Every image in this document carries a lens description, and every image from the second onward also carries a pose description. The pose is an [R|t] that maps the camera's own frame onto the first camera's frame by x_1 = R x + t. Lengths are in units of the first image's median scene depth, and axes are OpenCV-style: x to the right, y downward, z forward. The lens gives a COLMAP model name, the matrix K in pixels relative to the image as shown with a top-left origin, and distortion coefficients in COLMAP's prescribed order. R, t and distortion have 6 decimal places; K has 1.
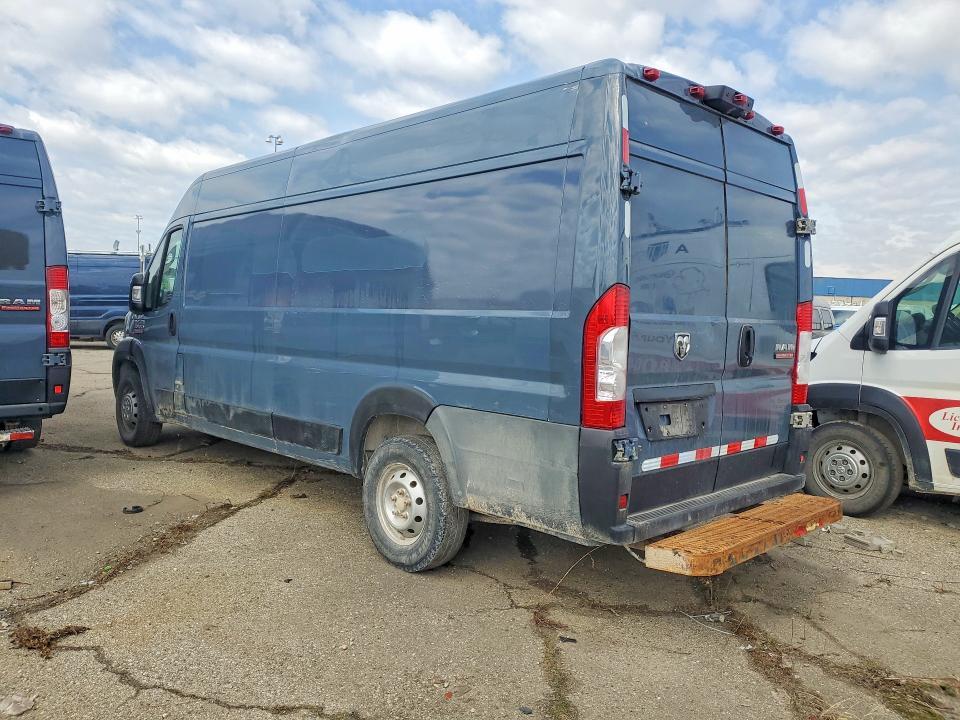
lens RADIAL K [[751.9, 0, 479.1], [0, 751.9, 360.5], [0, 0, 1]] dist [0.007280, -0.000850]
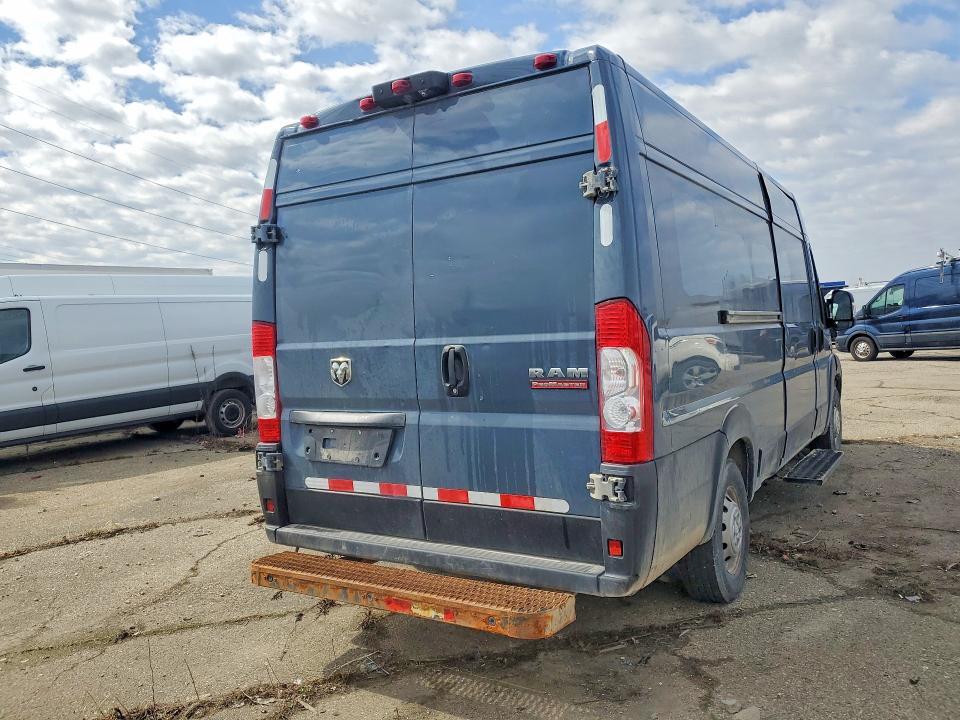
lens RADIAL K [[751.9, 0, 478.5], [0, 751.9, 362.0], [0, 0, 1]] dist [0.007280, -0.000850]
pose [[0.234853, -0.004013, -0.972023, 1.130493], [-0.001606, 0.999989, -0.004517, -0.025808], [0.972030, 0.002622, 0.234843, 0.827294]]
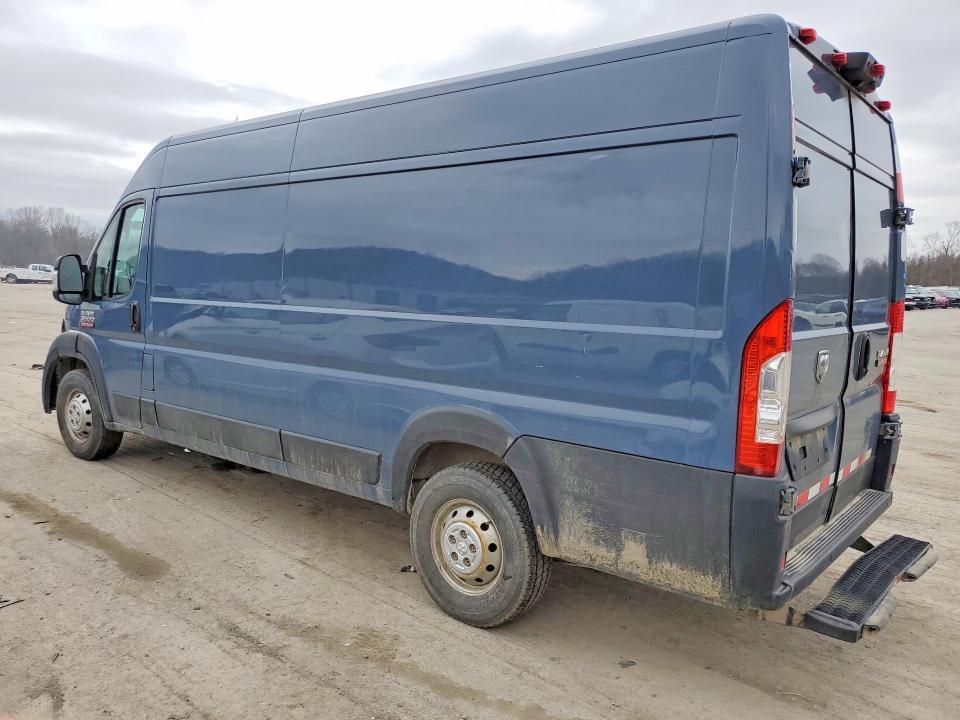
lens RADIAL K [[751.9, 0, 479.3], [0, 751.9, 356.3], [0, 0, 1]] dist [0.007280, -0.000850]
pose [[0.993077, -0.015122, 0.116491, -0.188225], [0.009476, 0.998760, 0.048870, -0.066031], [-0.117086, -0.047428, 0.991989, 0.181236]]
